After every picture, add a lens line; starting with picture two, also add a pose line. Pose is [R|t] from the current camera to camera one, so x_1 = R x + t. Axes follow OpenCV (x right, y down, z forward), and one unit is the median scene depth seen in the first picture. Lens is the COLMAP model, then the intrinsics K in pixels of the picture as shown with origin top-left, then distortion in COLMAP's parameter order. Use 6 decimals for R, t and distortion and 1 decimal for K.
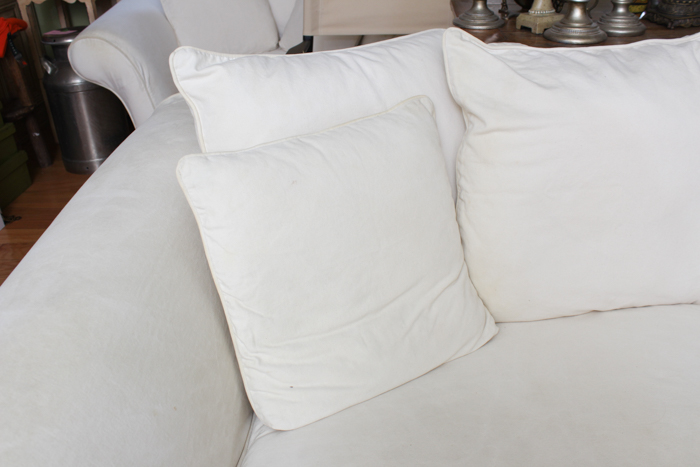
lens RADIAL K [[669.8, 0, 351.8], [0, 669.8, 233.1], [0, 0, 1]] dist [-0.046112, 0.000000]
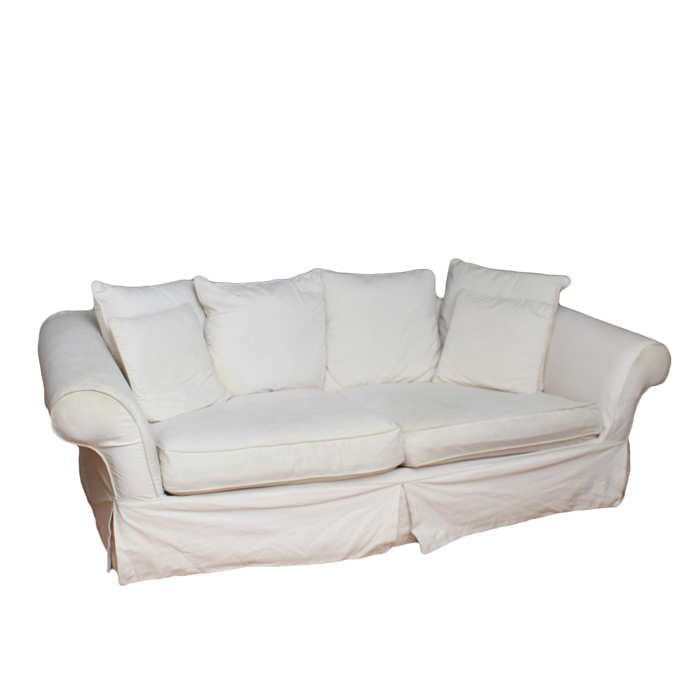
lens RADIAL K [[861.8, 0, 351.0], [0, 861.8, 351.0], [0, 0, 1]] dist [-0.119951, 0.000000]
pose [[0.892209, -0.029136, 0.450681, -0.790821], [0.157459, 0.955368, -0.249956, 0.846667], [-0.423284, 0.293977, 0.856976, -1.882433]]
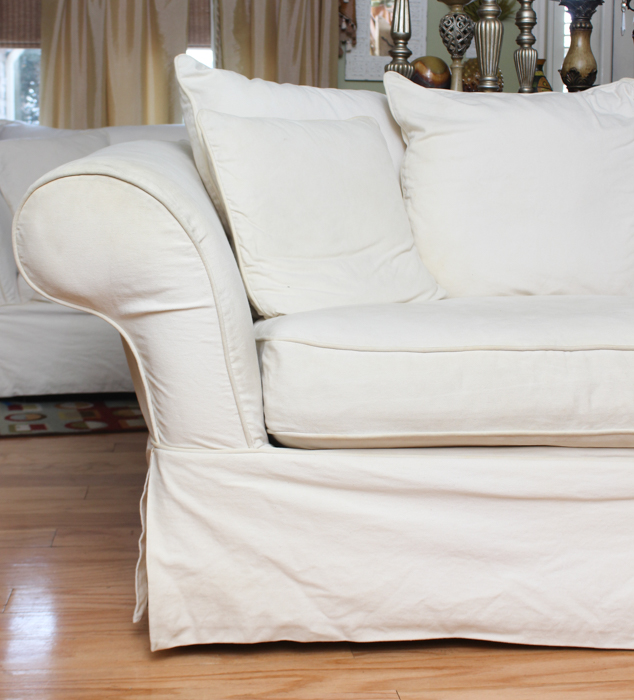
lens RADIAL K [[1133.5, 0, 316.2], [0, 1133.5, 348.7], [0, 0, 1]] dist [-0.101952, 0.000000]
pose [[0.984486, 0.022713, 0.173989, -0.348982], [0.039462, 0.937526, -0.345670, 0.922708], [-0.170971, 0.347173, 0.922084, -0.741185]]
